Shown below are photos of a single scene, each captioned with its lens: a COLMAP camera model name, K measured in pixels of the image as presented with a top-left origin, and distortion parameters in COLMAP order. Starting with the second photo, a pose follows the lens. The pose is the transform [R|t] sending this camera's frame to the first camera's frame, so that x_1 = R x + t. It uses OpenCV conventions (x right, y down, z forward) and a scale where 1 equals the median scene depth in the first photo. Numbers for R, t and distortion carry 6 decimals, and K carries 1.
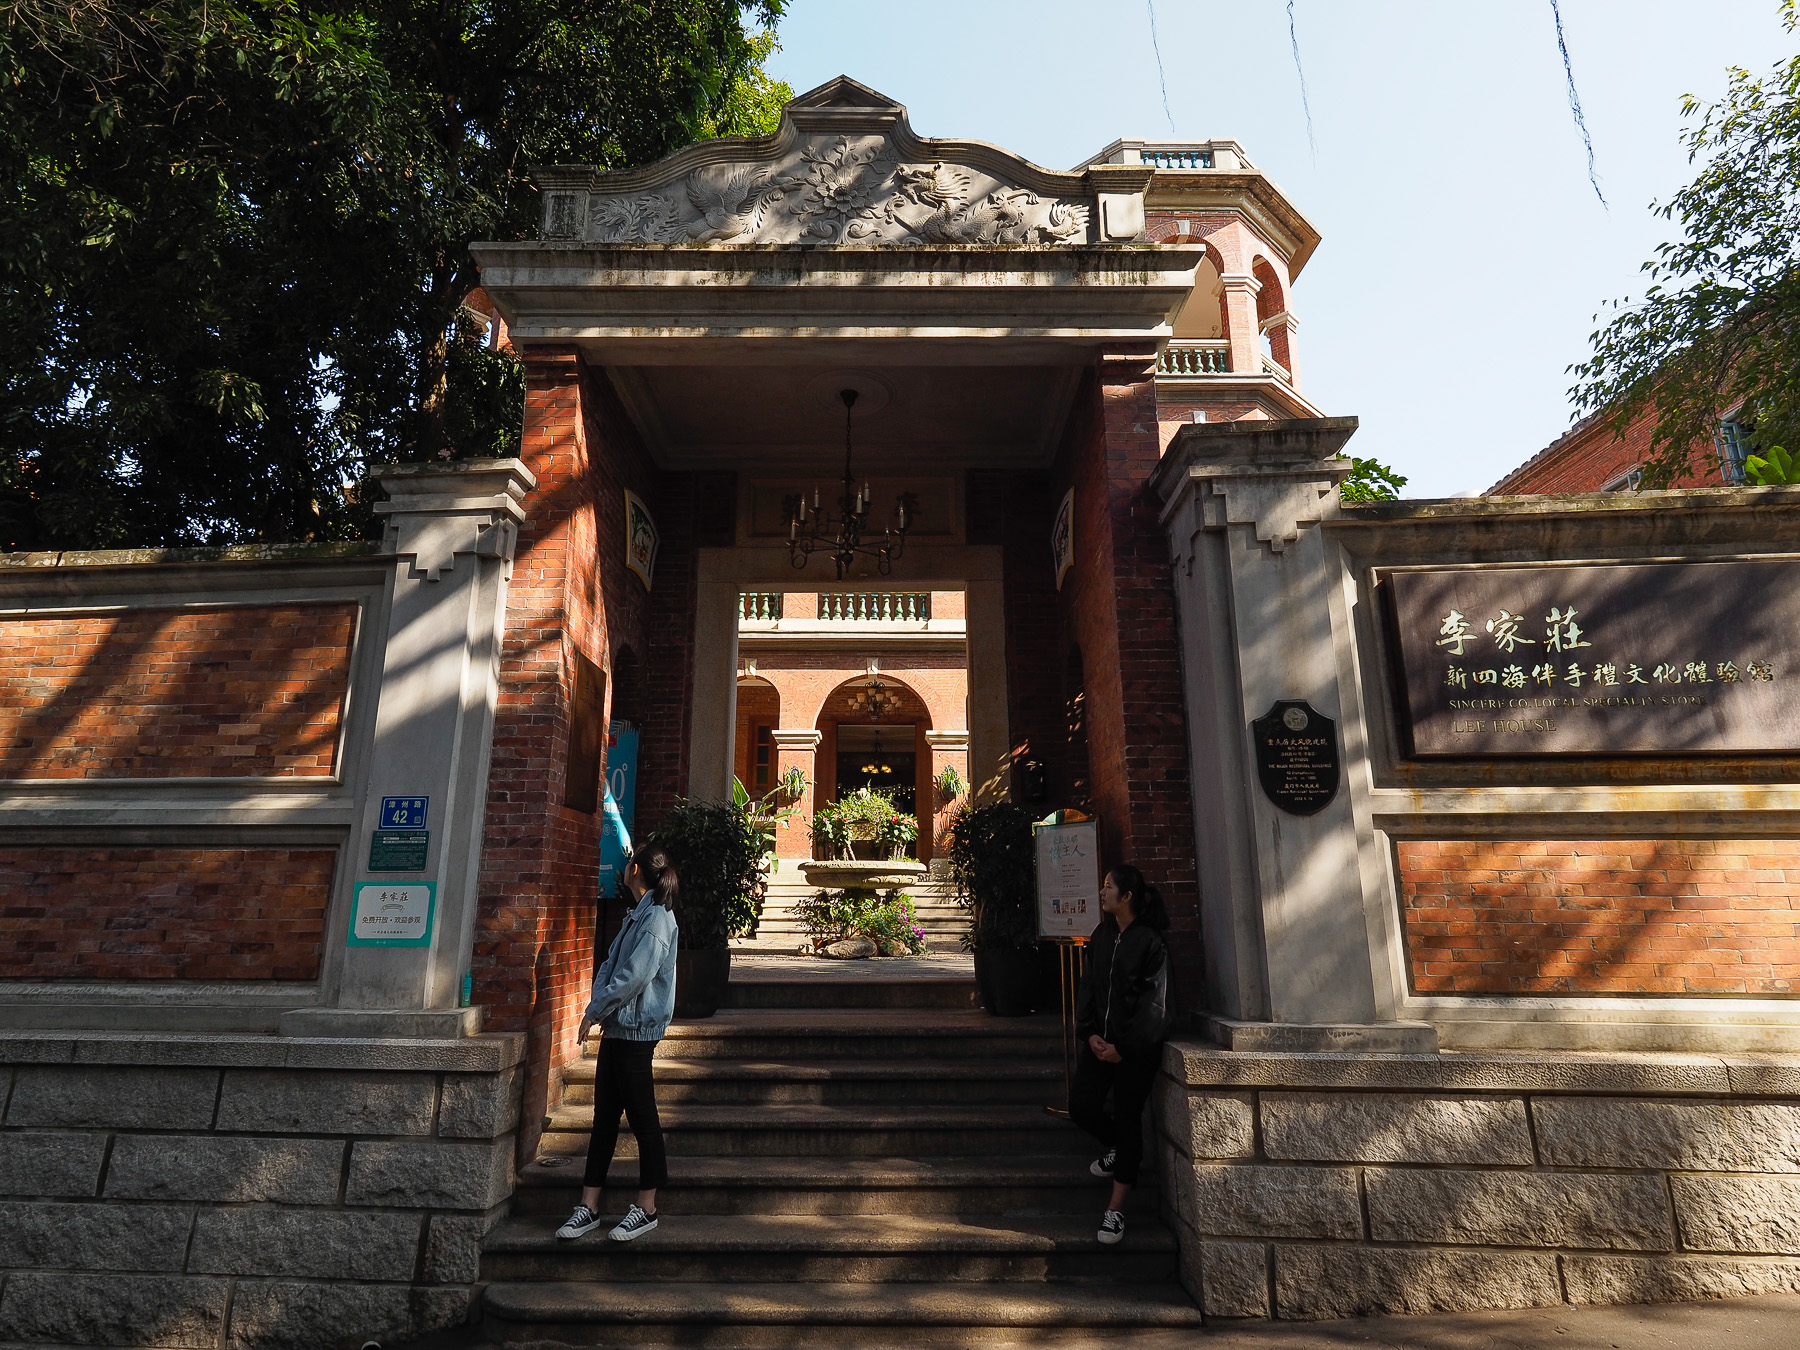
lens RADIAL K [[1009.3, 0, 881.7], [0, 1009.3, 685.2], [0, 0, 1]] dist [0.012552, -0.002473]
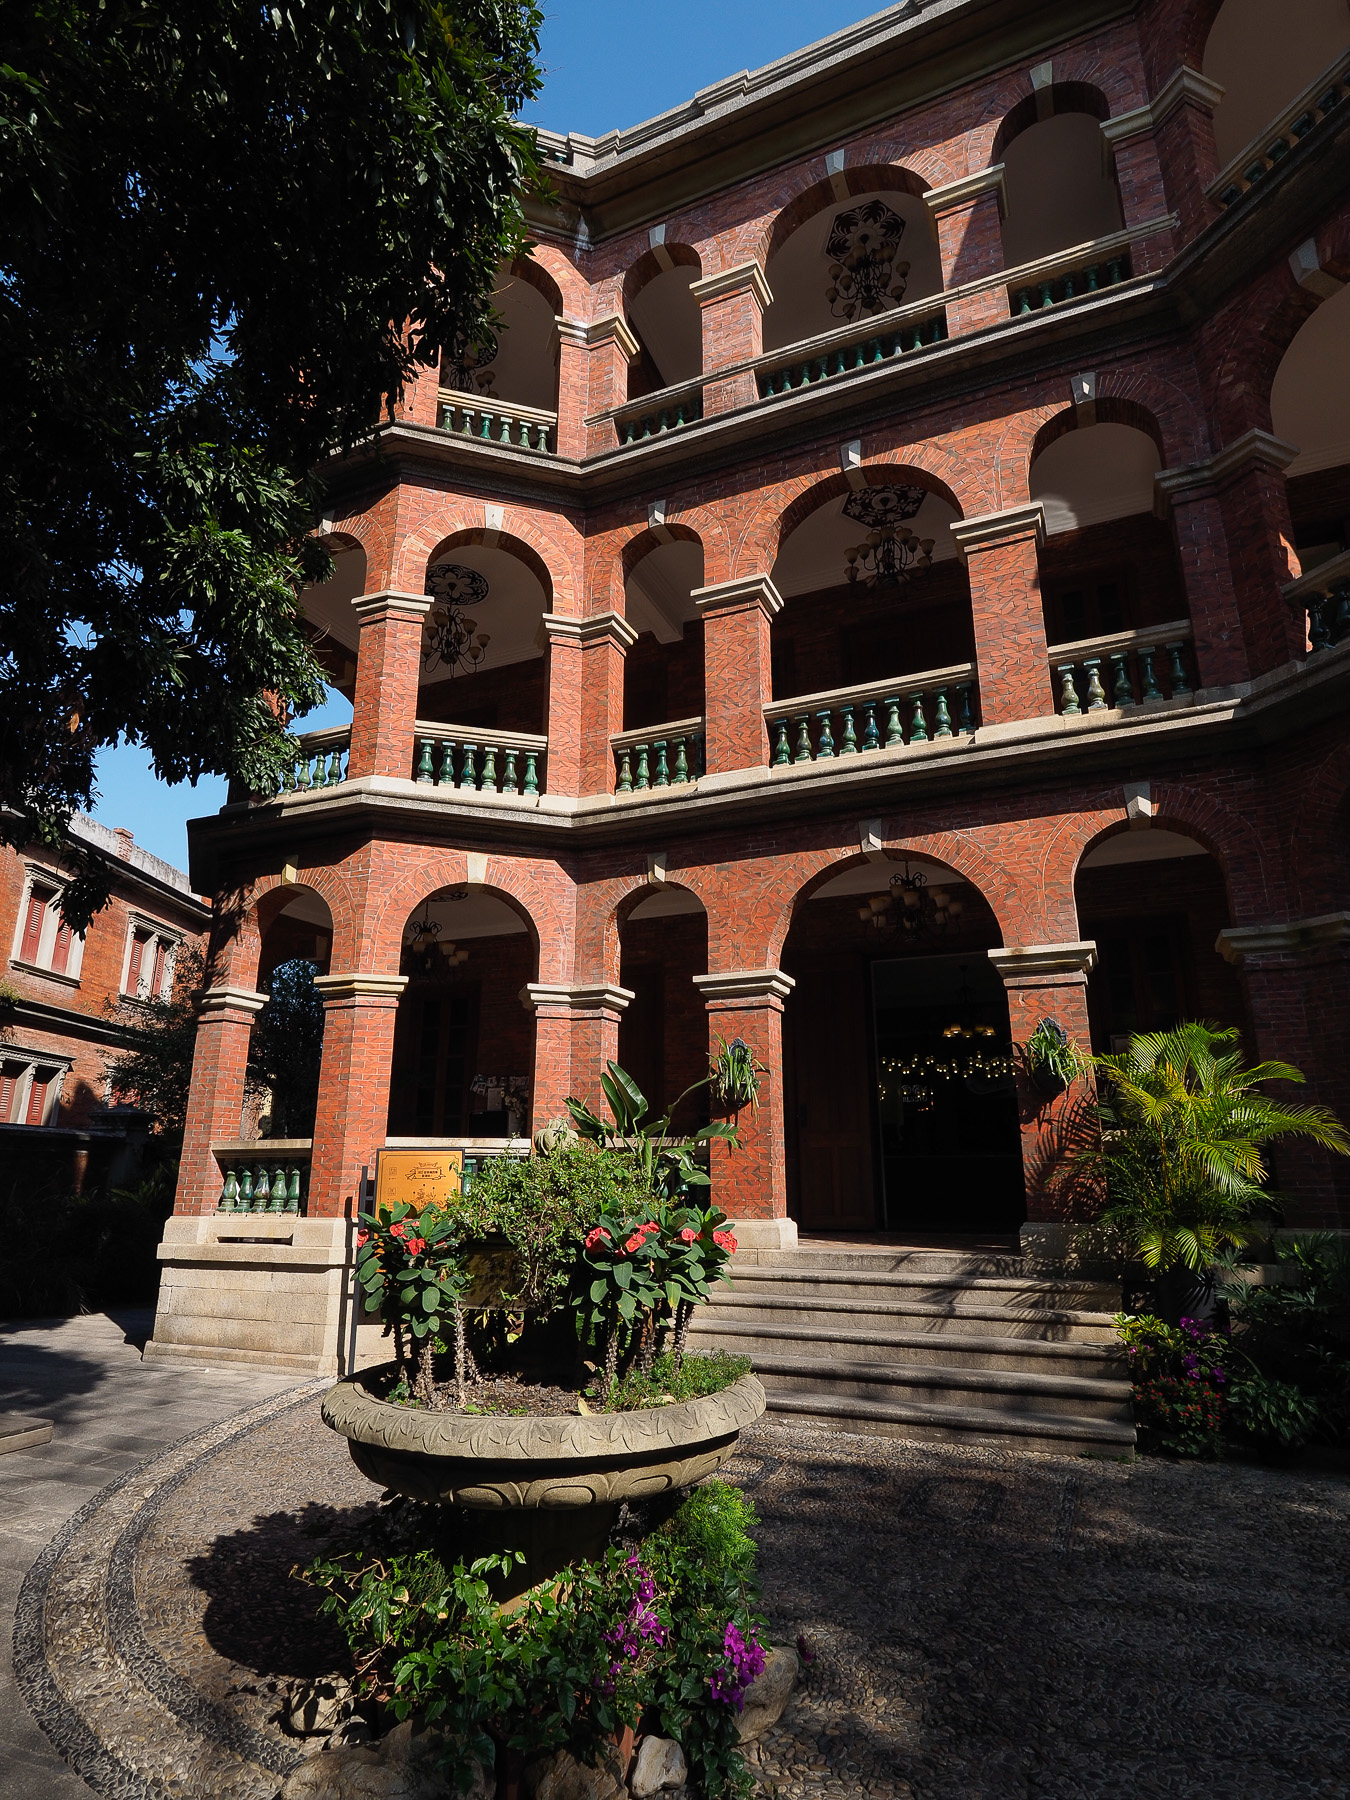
lens RADIAL K [[1009.3, 0, 669.6], [0, 1009.3, 914.4], [0, 0, 1]] dist [0.012552, -0.002473]
pose [[0.910705, -0.110542, -0.397992, 0.097393], [0.095993, 0.993785, -0.056367, 0.040019], [0.401749, 0.013129, 0.915656, 0.486686]]
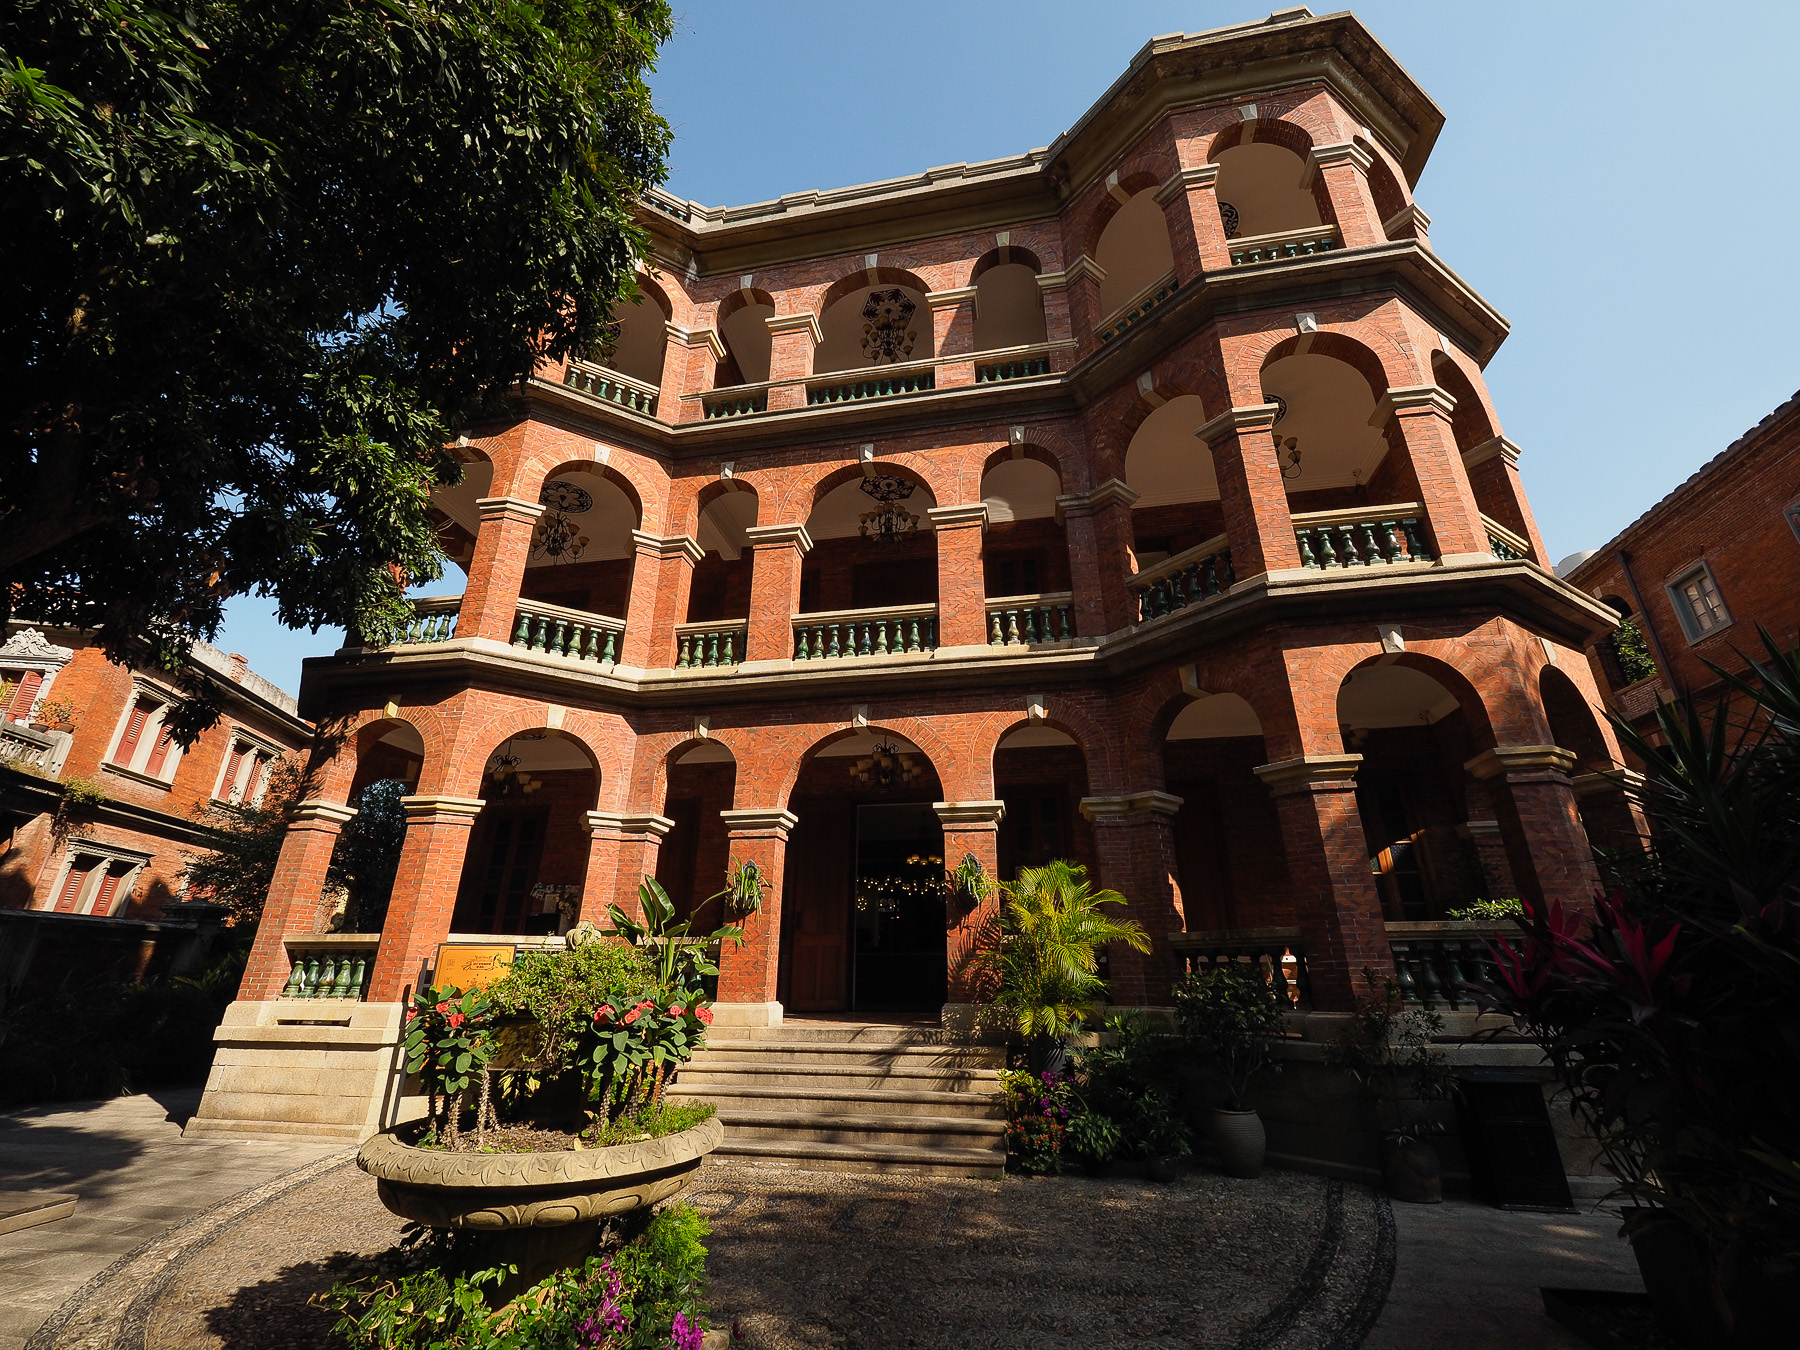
lens RADIAL K [[766.8, 0, 900.8], [0, 766.8, 674.0], [0, 0, 1]] dist [-0.000096, -0.001391]
pose [[0.982454, -0.070289, -0.172755, 0.115541], [0.043503, 0.987079, -0.154216, 0.036906], [0.181363, 0.143995, 0.972817, 0.468545]]
